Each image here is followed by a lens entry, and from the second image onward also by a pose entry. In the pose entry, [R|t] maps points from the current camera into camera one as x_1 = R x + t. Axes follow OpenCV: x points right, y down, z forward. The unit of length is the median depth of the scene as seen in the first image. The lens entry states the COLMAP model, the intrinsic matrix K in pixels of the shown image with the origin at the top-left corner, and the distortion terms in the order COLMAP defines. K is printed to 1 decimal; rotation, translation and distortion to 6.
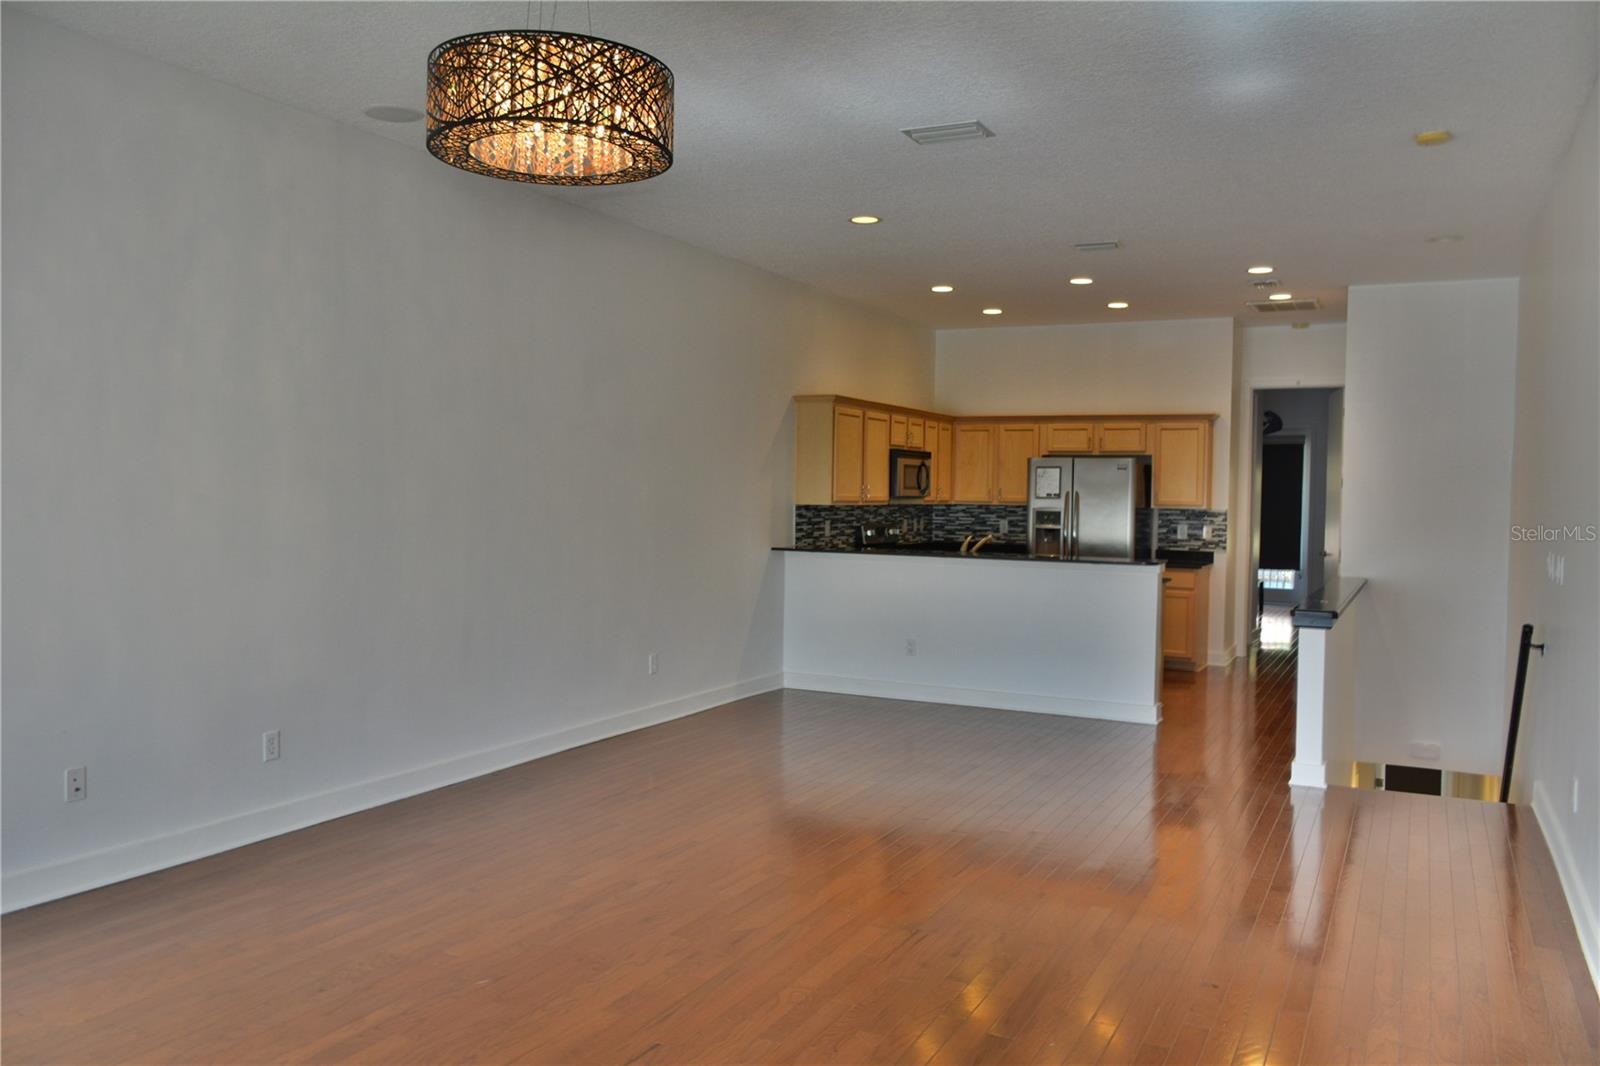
lens RADIAL K [[1203.8, 0, 807.9], [0, 1203.8, 503.1], [0, 0, 1]] dist [-0.001372, 0.009912]
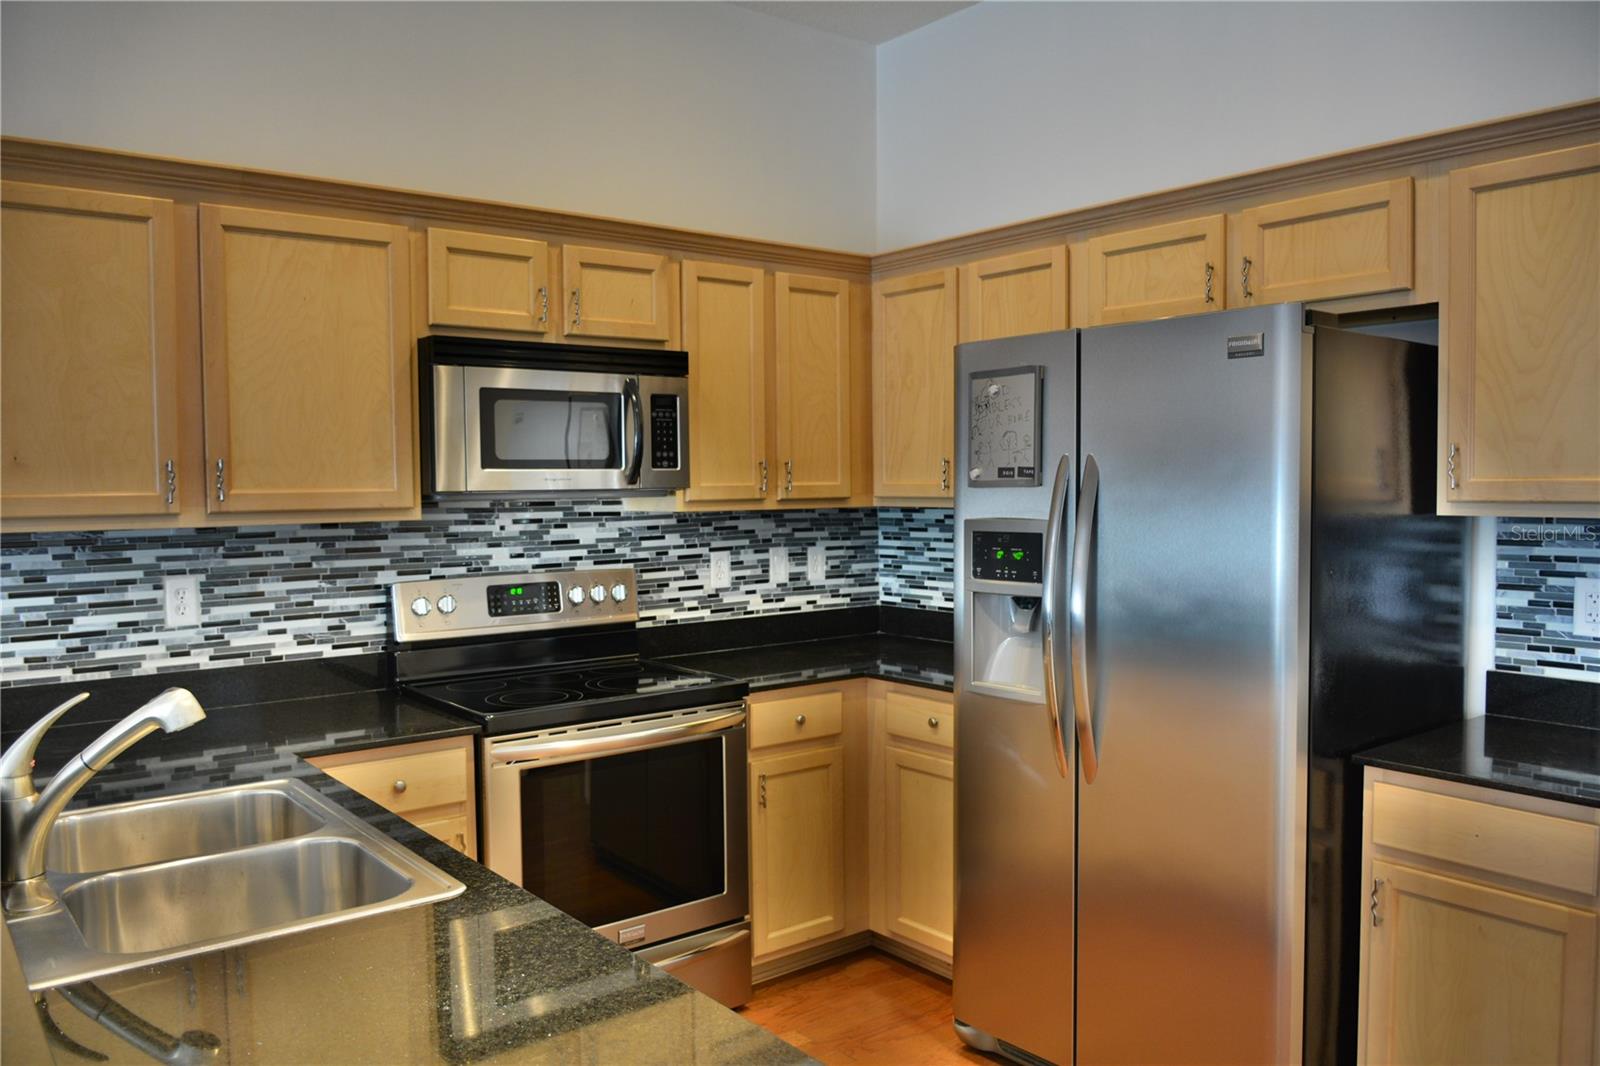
lens RADIAL K [[1255.1, 0, 763.1], [0, 1255.1, 534.2], [0, 0, 1]] dist [-0.017223, -0.002548]
pose [[0.909679, -0.007338, -0.415248, 0.268853], [0.020266, 0.999437, 0.026735, -0.001772], [0.414818, -0.032736, 0.909315, 0.715522]]
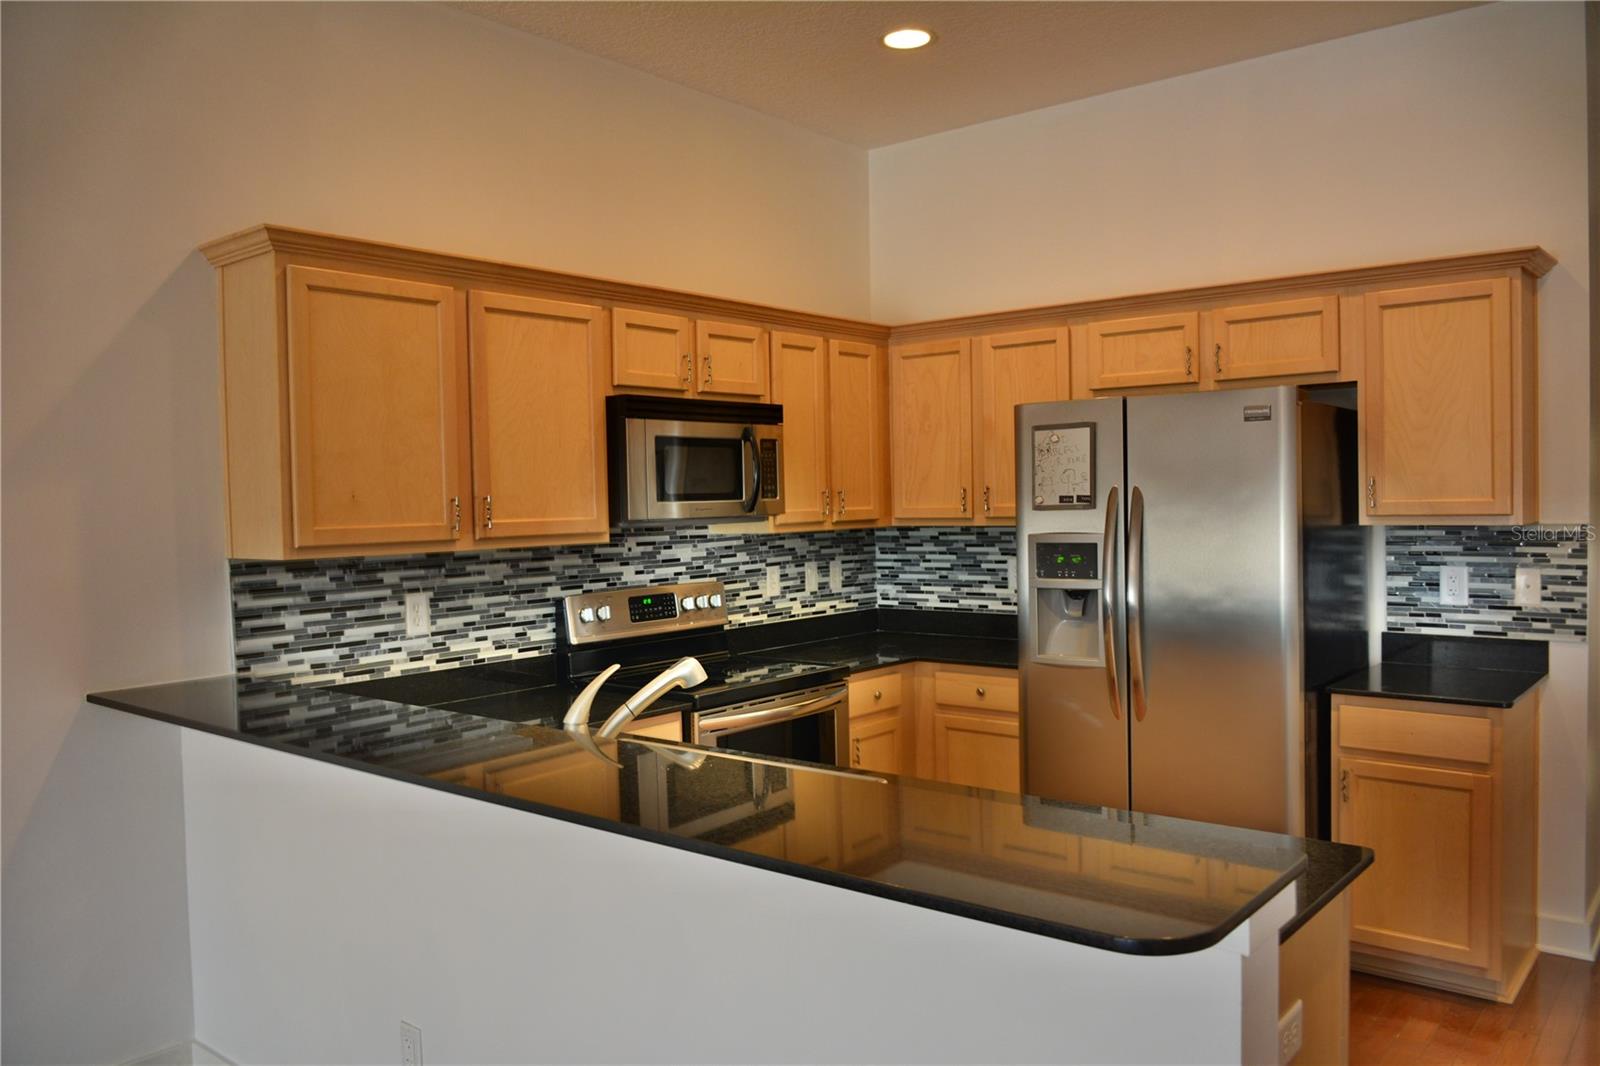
lens RADIAL K [[1259.7, 0, 800.0], [0, 1259.7, 533.0], [0, 0, 1]] dist [-0.008079, -0.002829]
pose [[0.978910, -0.032130, -0.201749, 0.197934], [0.035626, 0.999271, 0.013719, -0.004947], [0.201161, -0.020617, 0.979341, 0.597590]]
